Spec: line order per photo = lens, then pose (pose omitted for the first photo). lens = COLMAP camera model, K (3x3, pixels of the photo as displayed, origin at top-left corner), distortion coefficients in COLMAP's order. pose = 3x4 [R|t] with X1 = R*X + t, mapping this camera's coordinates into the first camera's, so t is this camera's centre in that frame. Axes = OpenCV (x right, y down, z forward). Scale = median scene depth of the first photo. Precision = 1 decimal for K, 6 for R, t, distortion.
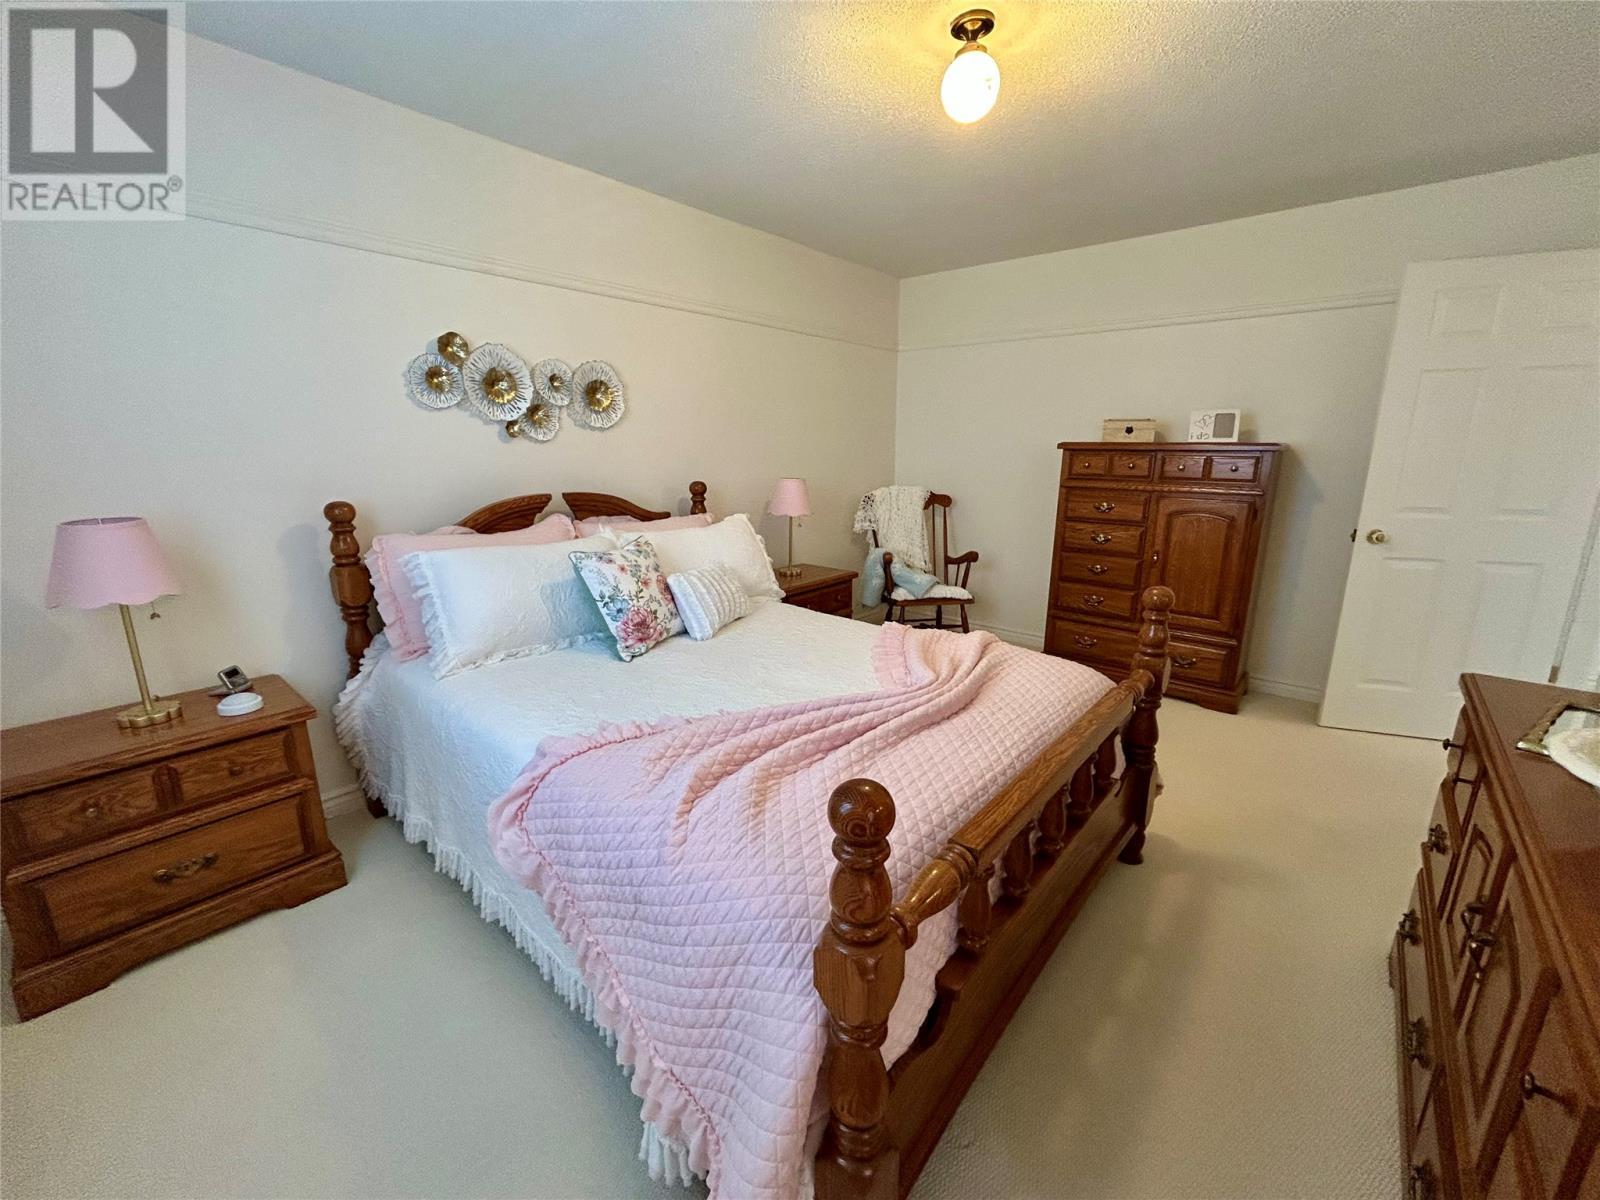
lens RADIAL K [[645.7, 0, 795.4], [0, 645.7, 597.7], [0, 0, 1]] dist [-0.002828, 0.000618]
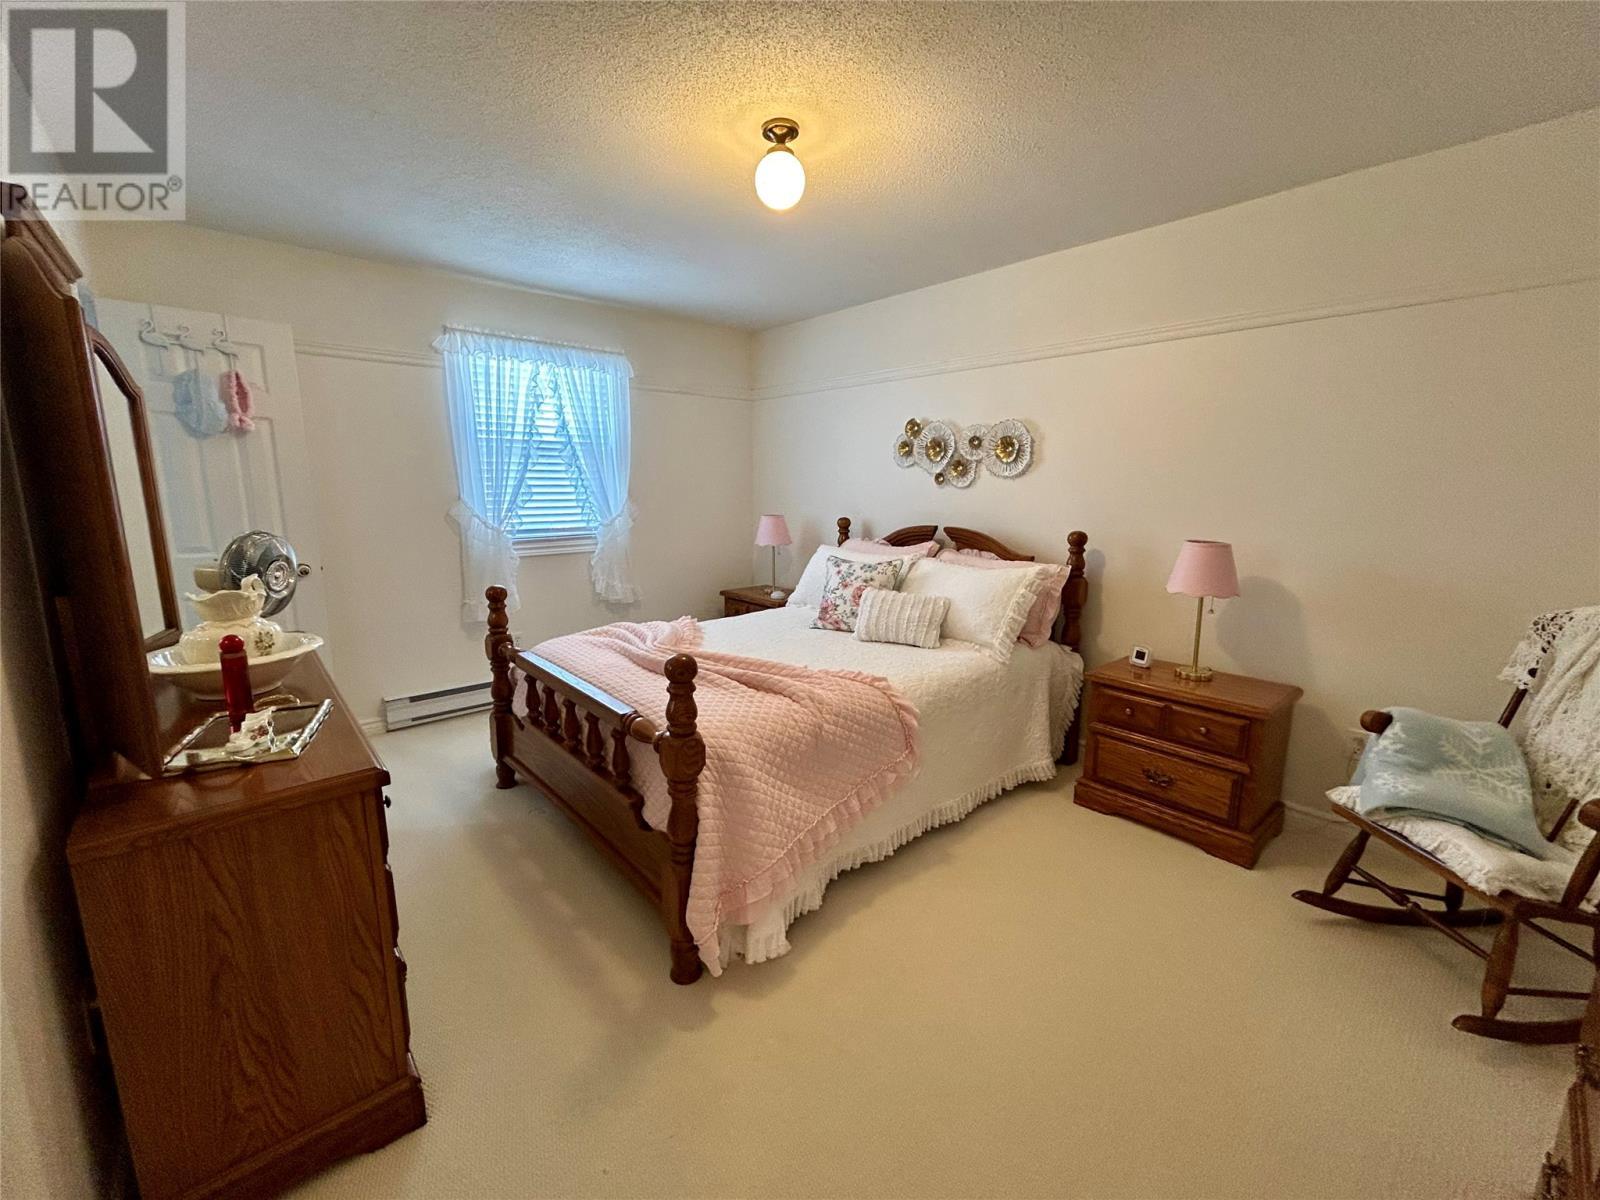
lens RADIAL K [[645.7, 0, 793.4], [0, 645.7, 597.1], [0, 0, 1]] dist [-0.002828, 0.000618]
pose [[-0.142412, 0.169238, -0.975232, 1.018898], [-0.233325, 0.951769, 0.199239, -0.222441], [0.961914, 0.255920, -0.096056, 0.896467]]
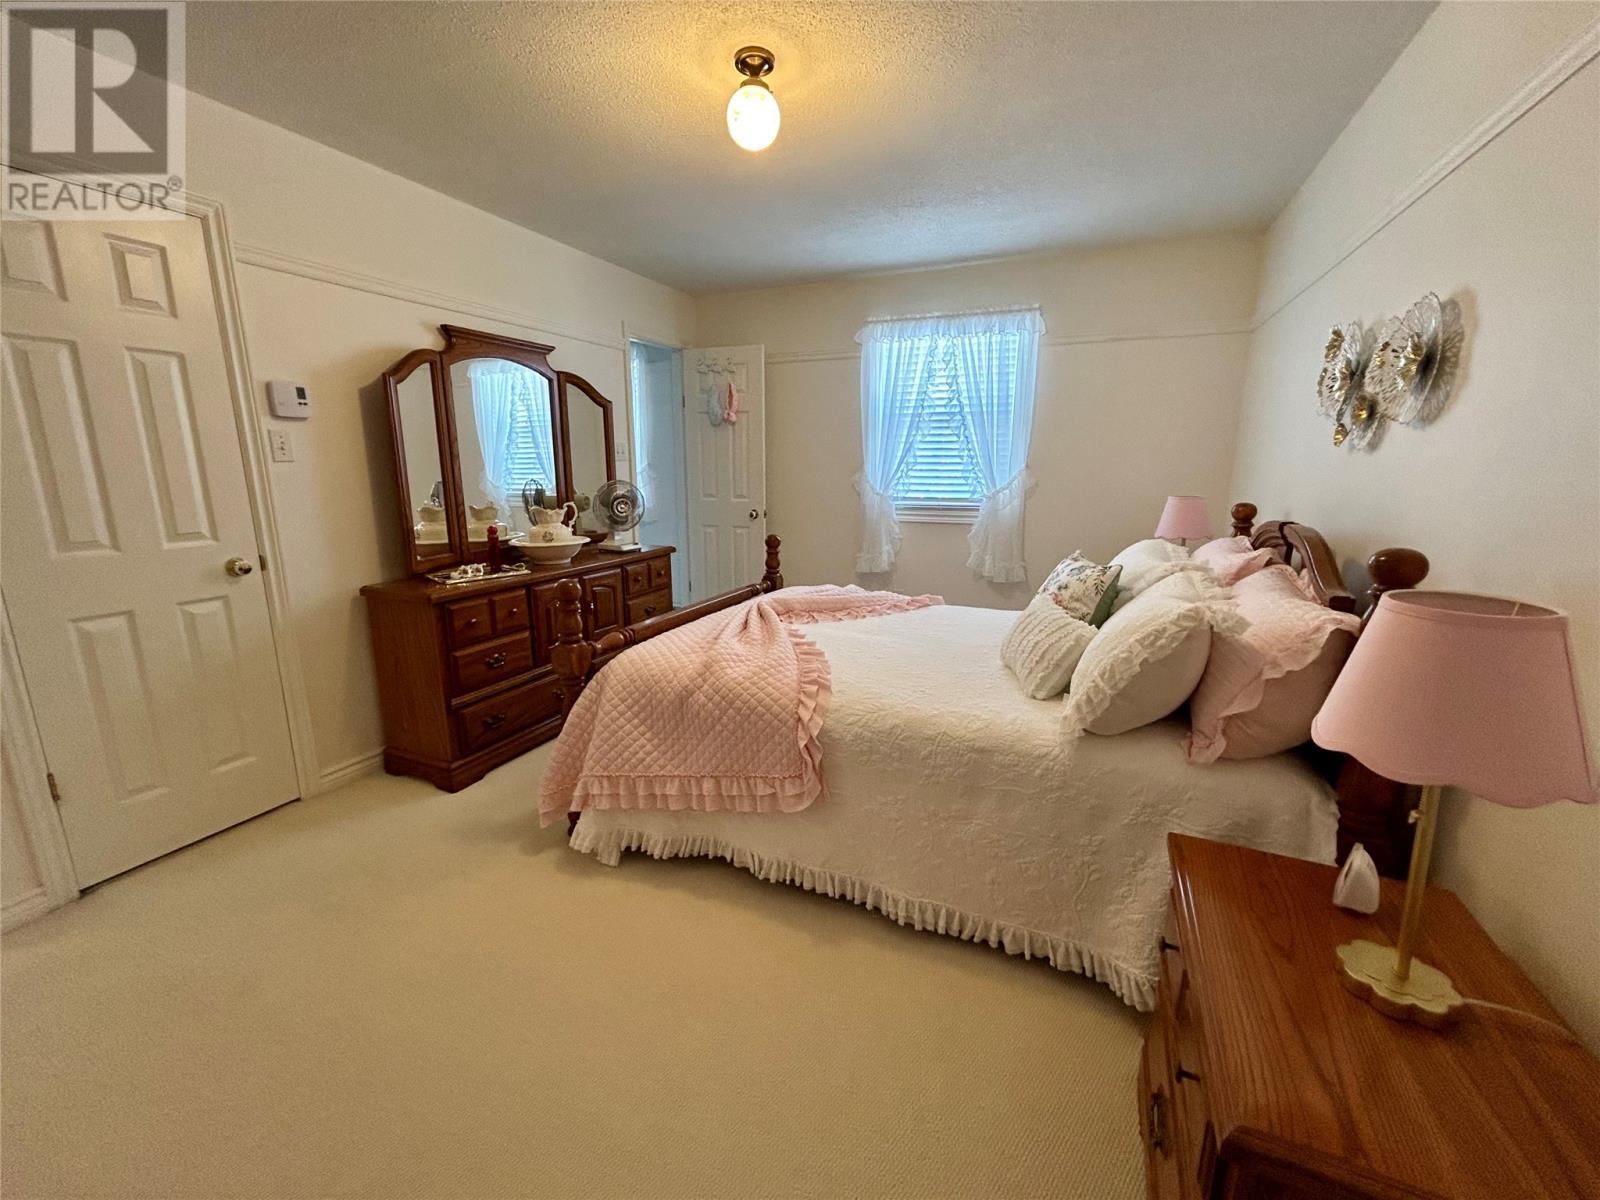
lens RADIAL K [[645.7, 0, 799.1], [0, 645.7, 599.1], [0, 0, 1]] dist [-0.002828, 0.000618]
pose [[-0.957727, 0.057219, -0.281932, 0.363194], [-0.069688, 0.904688, 0.420337, -0.359620], [0.279112, 0.422215, -0.862456, 1.549843]]
